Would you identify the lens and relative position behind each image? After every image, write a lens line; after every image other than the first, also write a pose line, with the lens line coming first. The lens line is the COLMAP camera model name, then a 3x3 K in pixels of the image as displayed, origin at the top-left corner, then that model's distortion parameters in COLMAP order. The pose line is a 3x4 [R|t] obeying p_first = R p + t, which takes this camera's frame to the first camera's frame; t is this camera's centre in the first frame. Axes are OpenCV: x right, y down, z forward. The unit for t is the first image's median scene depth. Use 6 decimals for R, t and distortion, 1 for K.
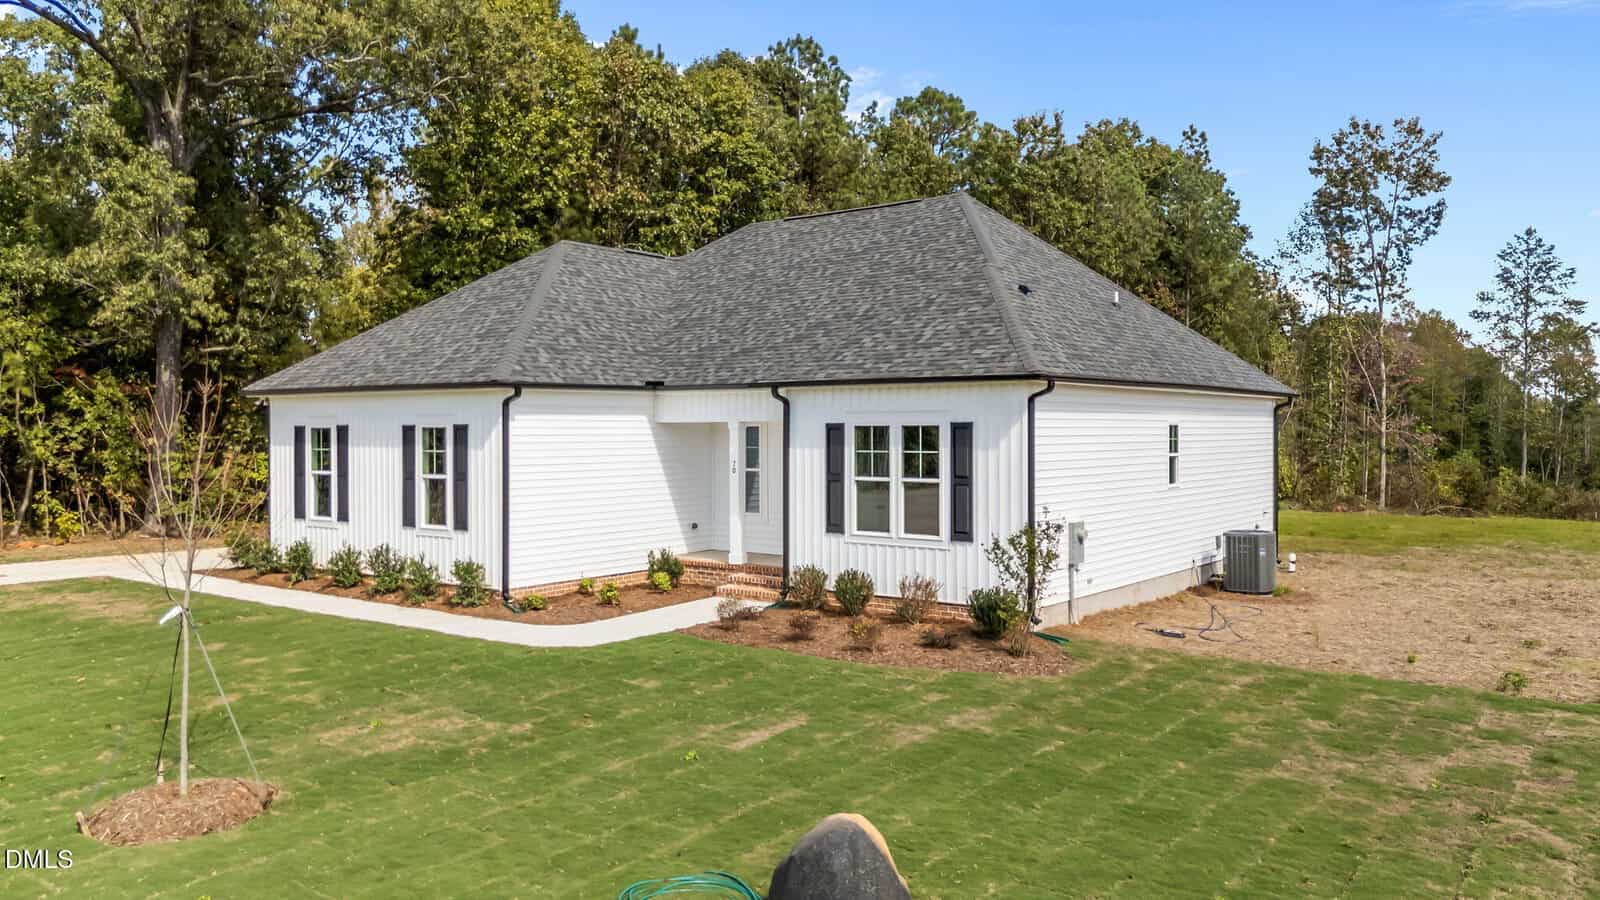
lens RADIAL K [[1241.3, 0, 792.4], [0, 1241.3, 453.1], [0, 0, 1]] dist [0.079286, -0.004341]
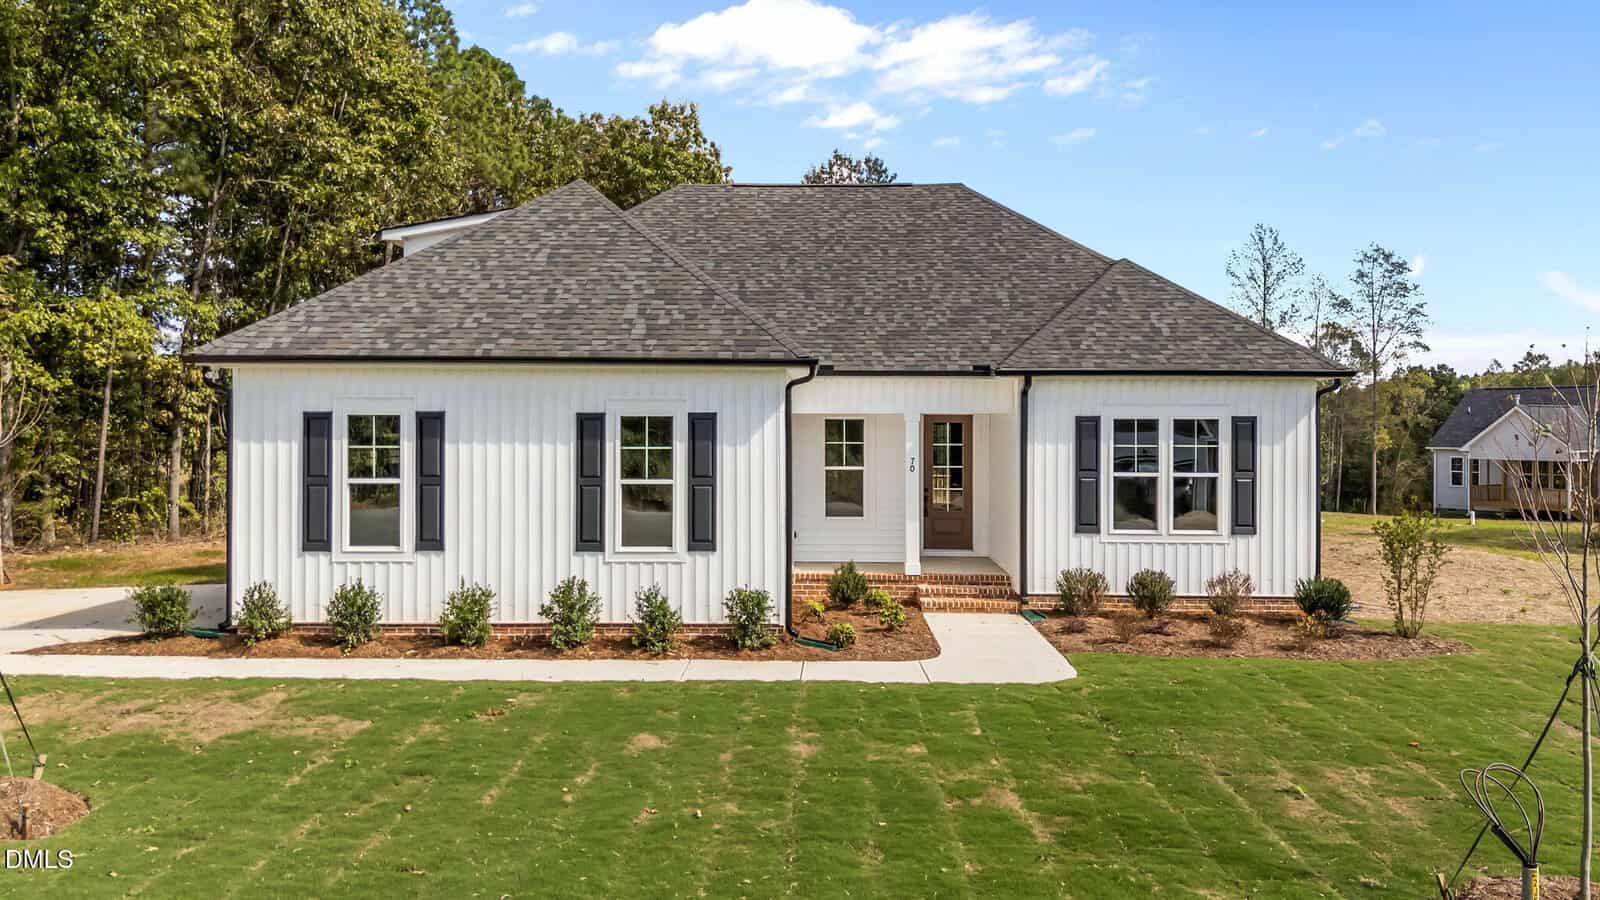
lens RADIAL K [[1241.3, 0, 792.4], [0, 1241.3, 453.1], [0, 0, 1]] dist [0.079286, -0.004341]
pose [[0.804737, -0.006832, 0.593593, -0.614571], [0.005672, 0.999977, 0.003819, -0.000831], [-0.593605, 0.000293, 0.804757, 0.326027]]
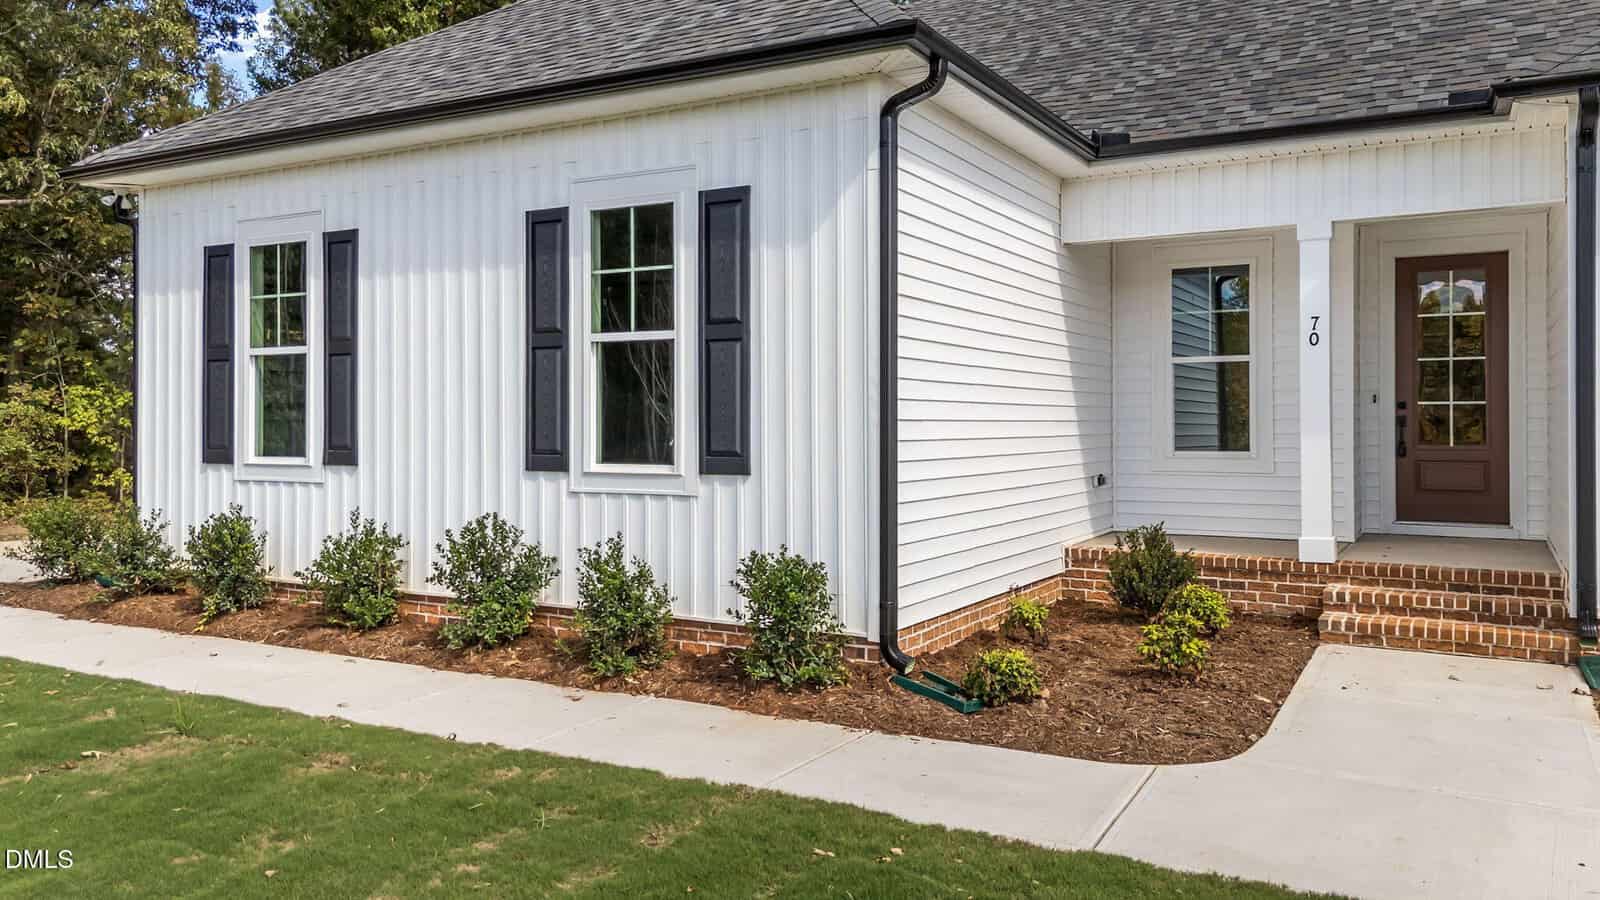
lens RADIAL K [[1212.0, 0, 784.8], [0, 1212.0, 423.9], [0, 0, 1]] dist [0.138891, -0.179594]
pose [[0.990033, 0.003624, 0.140792, -0.273342], [-0.000490, 0.999752, -0.022286, 0.050144], [-0.140838, 0.021995, 0.989788, 0.585756]]
